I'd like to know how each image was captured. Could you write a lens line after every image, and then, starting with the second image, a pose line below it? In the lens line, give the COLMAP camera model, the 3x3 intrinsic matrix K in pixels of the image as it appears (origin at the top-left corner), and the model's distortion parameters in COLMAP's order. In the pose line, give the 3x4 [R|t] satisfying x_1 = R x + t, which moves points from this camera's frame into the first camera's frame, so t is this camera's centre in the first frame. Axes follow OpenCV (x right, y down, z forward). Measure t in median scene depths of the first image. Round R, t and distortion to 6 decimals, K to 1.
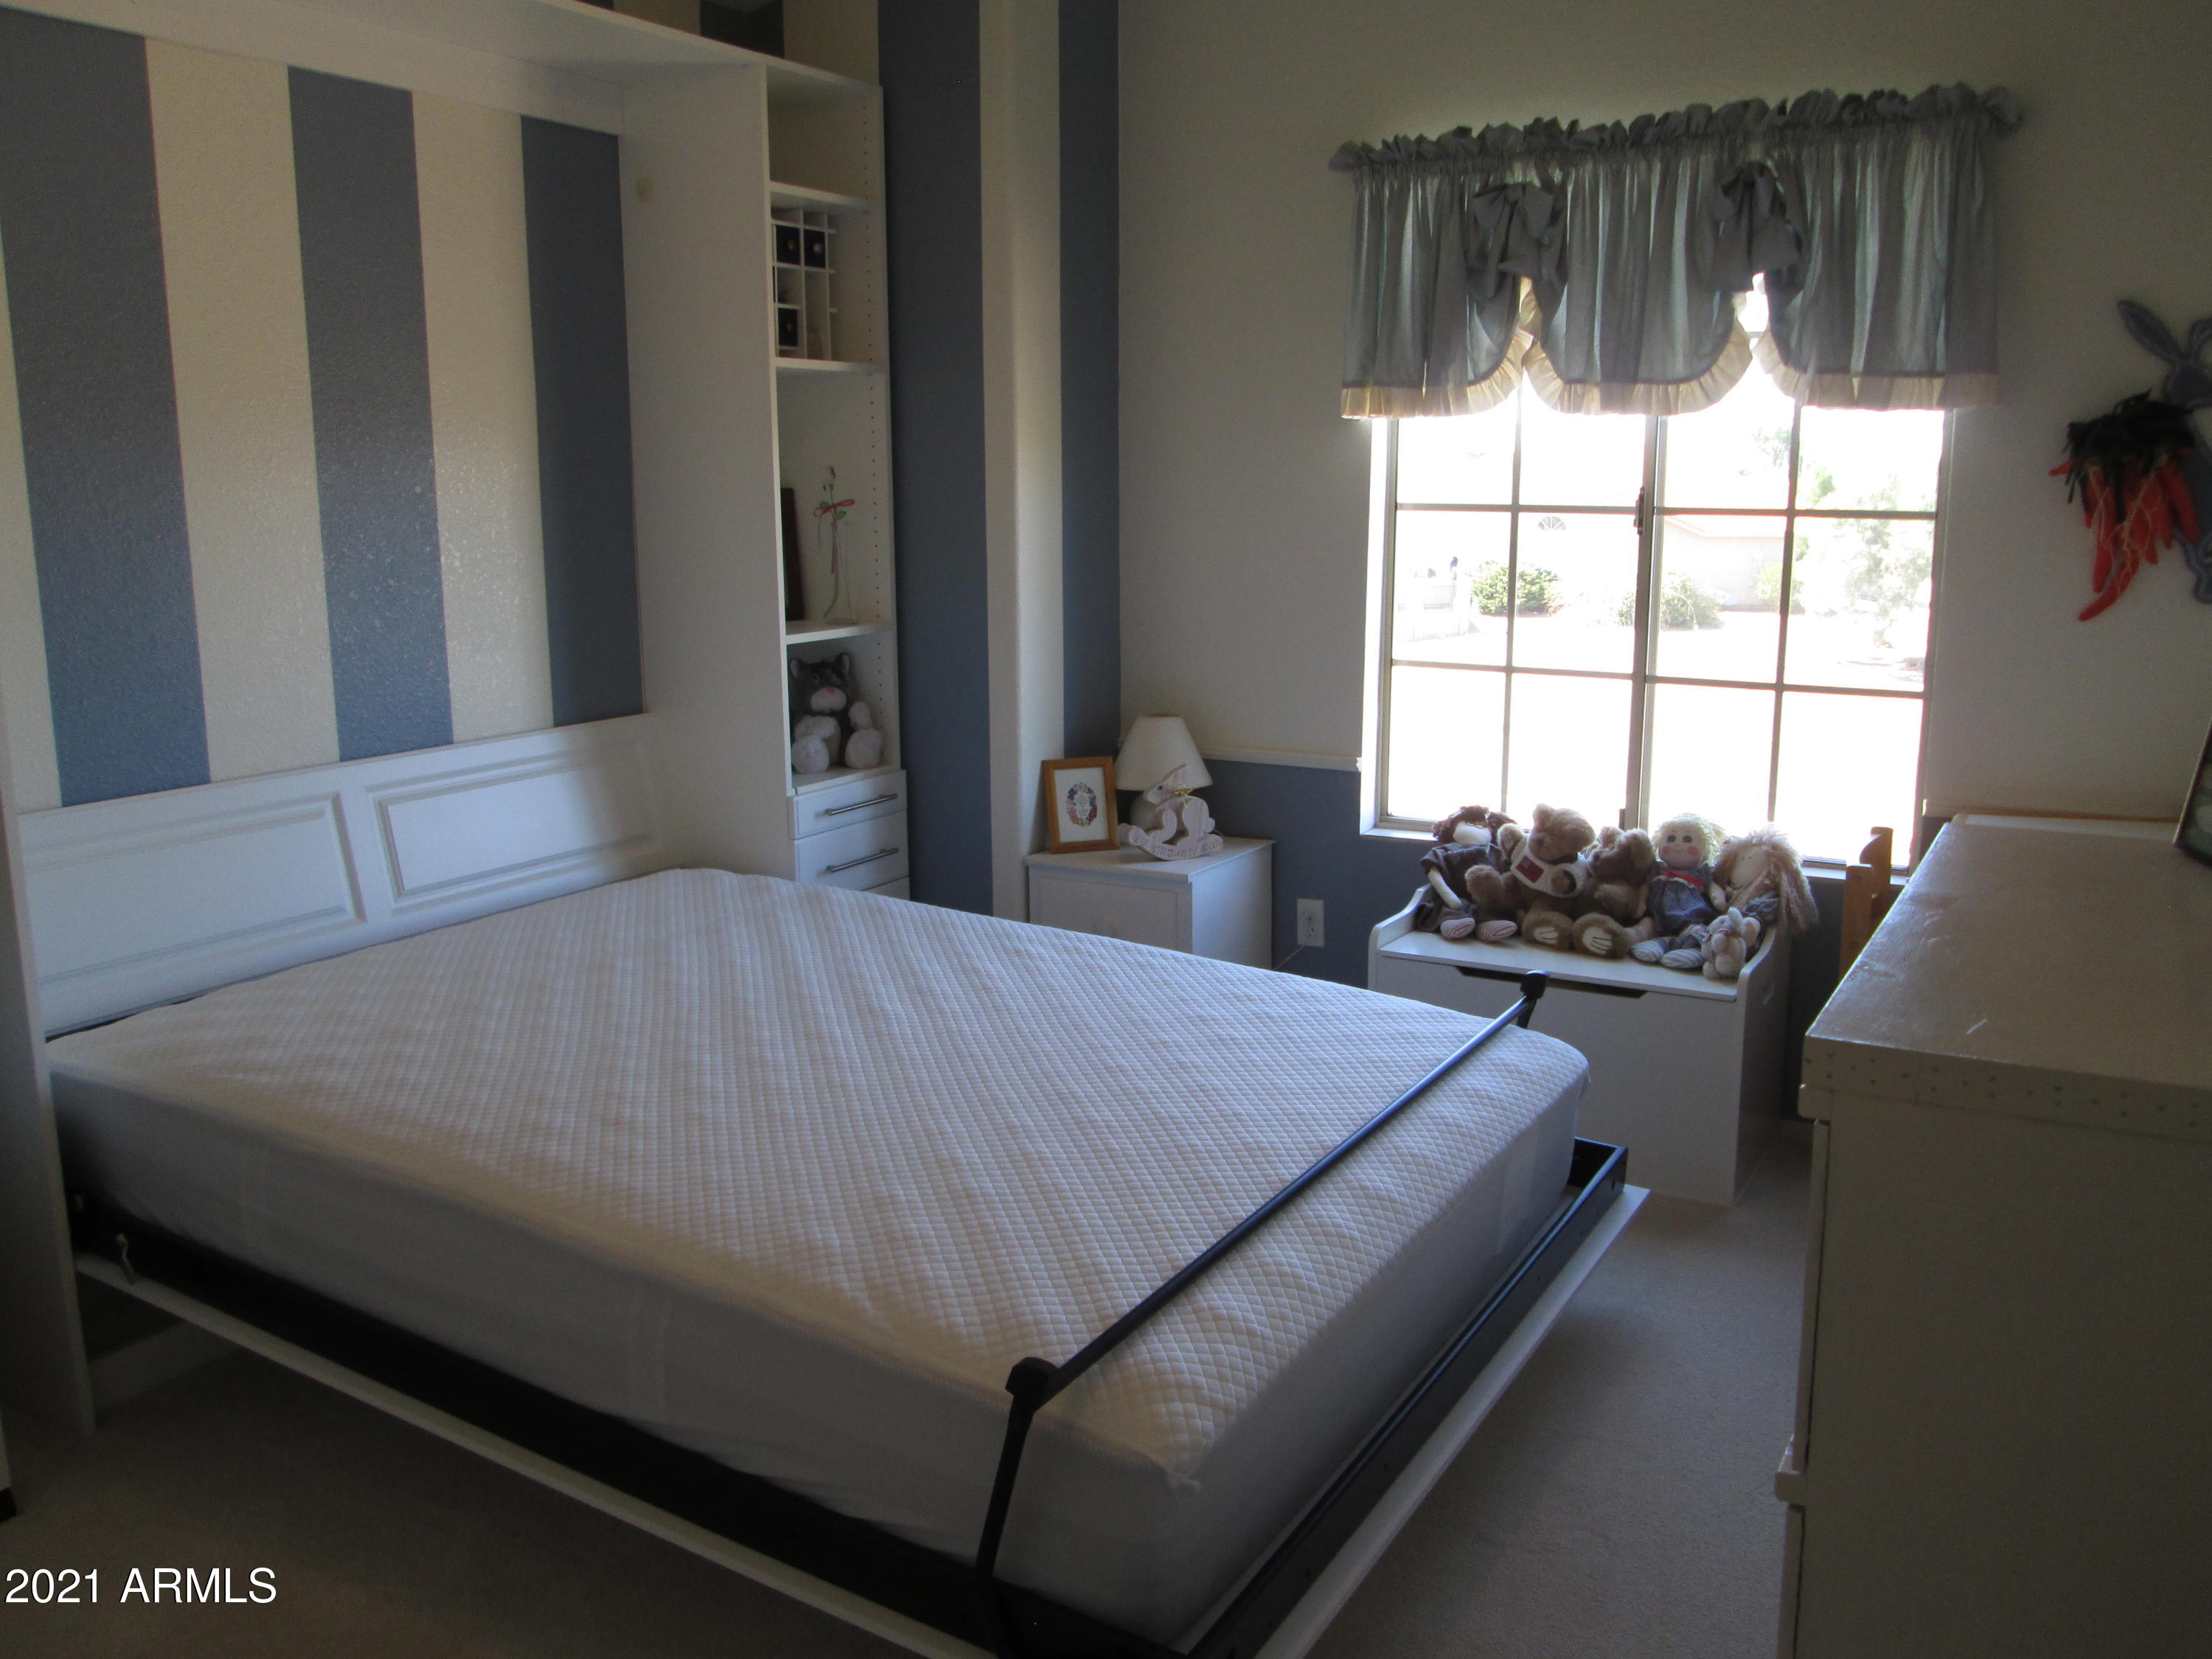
lens RADIAL K [[1790.7, 0, 1106.0], [0, 1790.7, 829.5], [0, 0, 1]] dist [-0.054008, 0.004548]
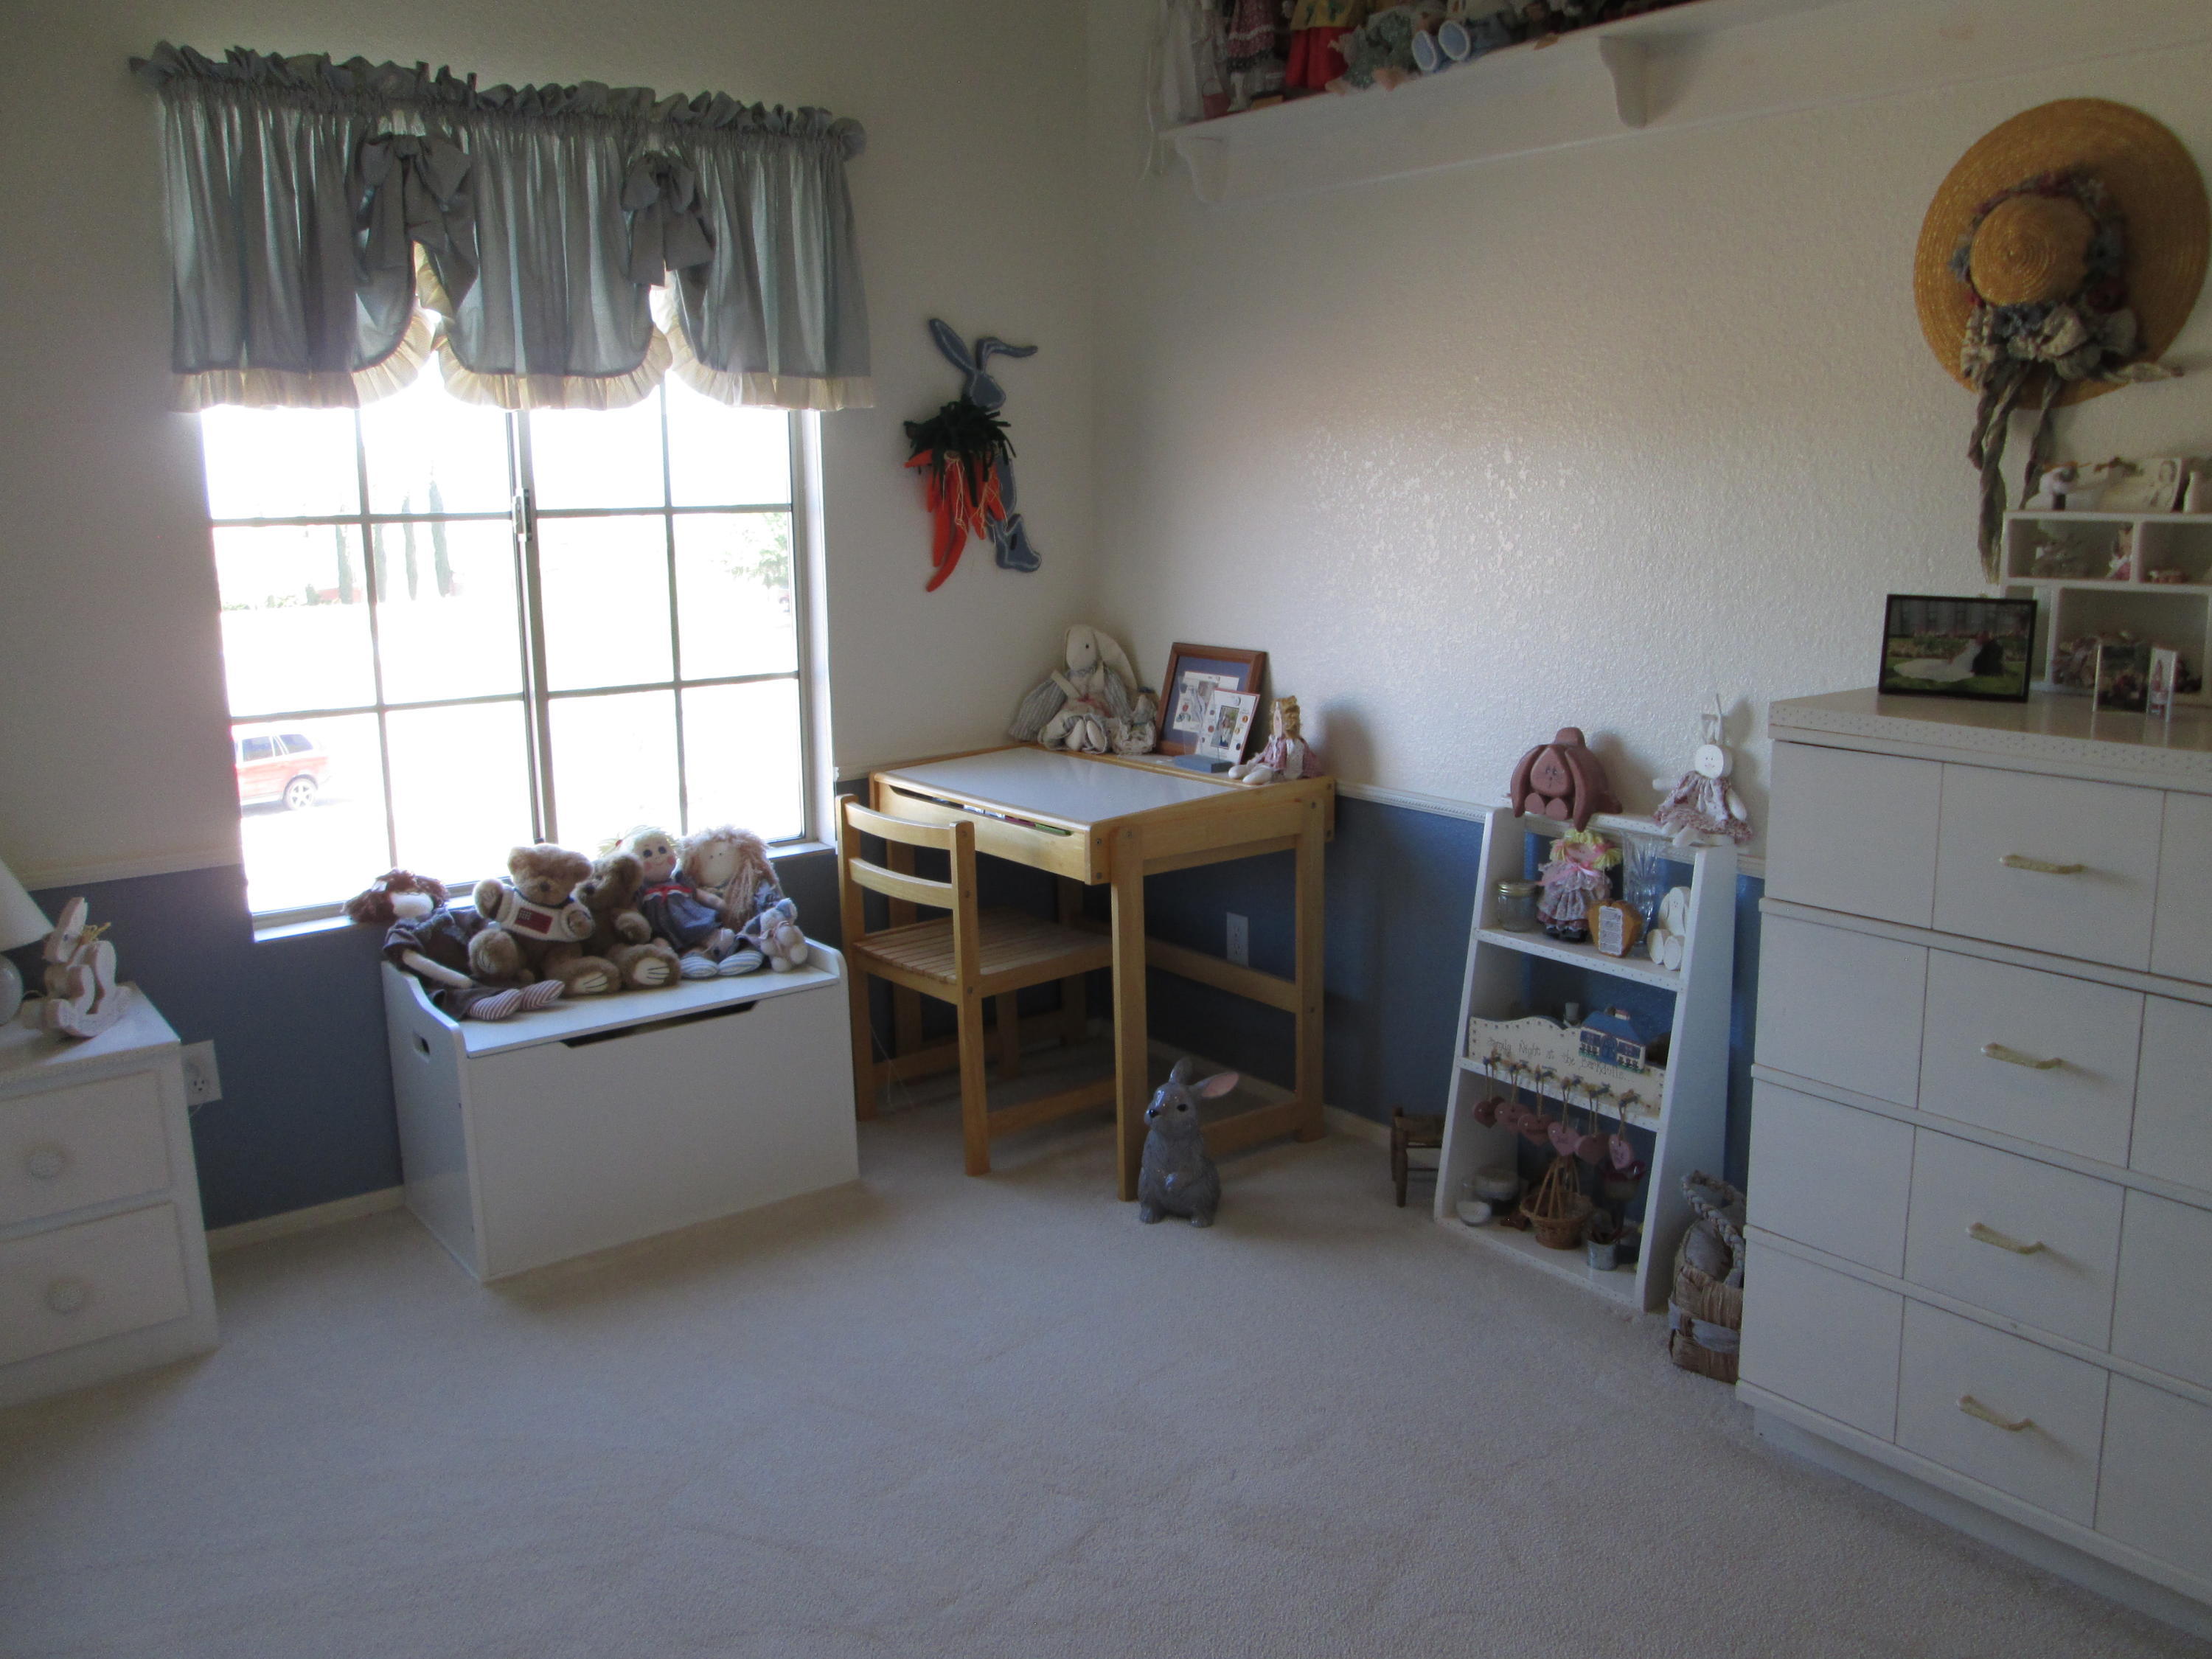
lens RADIAL K [[1804.8, 0, 1106.0], [0, 1804.8, 829.5], [0, 0, 1]] dist [-0.036481, 0.021647]
pose [[0.409642, -0.184577, 0.893378, -0.459826], [0.189889, 0.975118, 0.114395, -0.073792], [-0.892264, 0.122782, 0.434498, 0.368625]]
